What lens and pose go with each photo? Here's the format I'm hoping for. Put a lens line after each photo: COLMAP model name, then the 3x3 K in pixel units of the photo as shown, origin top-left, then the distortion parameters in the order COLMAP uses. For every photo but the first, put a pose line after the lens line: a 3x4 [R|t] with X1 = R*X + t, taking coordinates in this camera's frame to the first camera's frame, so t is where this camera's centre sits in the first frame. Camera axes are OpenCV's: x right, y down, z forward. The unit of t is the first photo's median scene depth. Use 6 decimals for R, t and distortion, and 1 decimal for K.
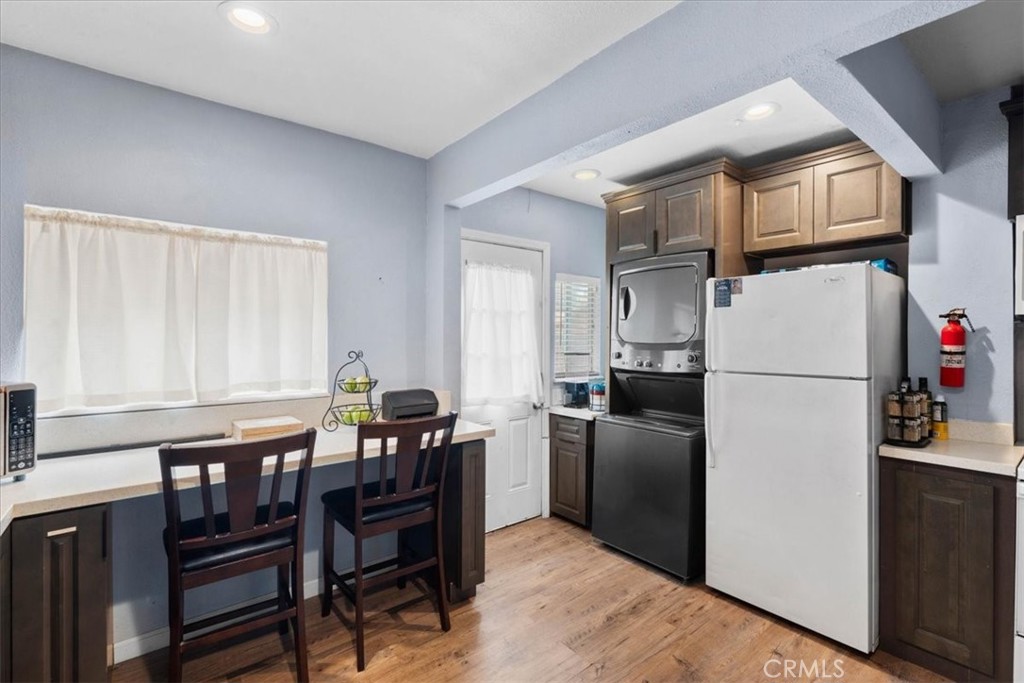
lens RADIAL K [[464.7, 0, 512.4], [0, 464.7, 334.9], [0, 0, 1]] dist [-0.000605, -0.000226]
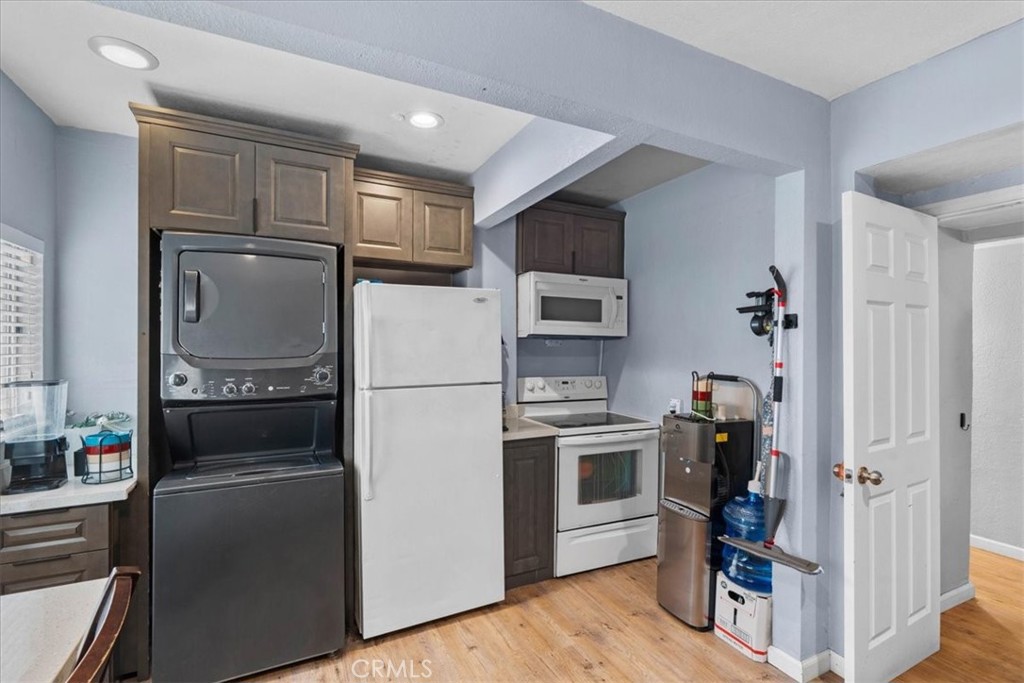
lens RADIAL K [[459.3, 0, 510.0], [0, 459.3, 345.6], [0, 0, 1]] dist [-0.000631, 0.000040]
pose [[0.214901, -0.000401, 0.976636, -0.377539], [-0.003472, 0.999993, 0.001175, -0.004379], [-0.976630, -0.003644, 0.214898, 0.602205]]
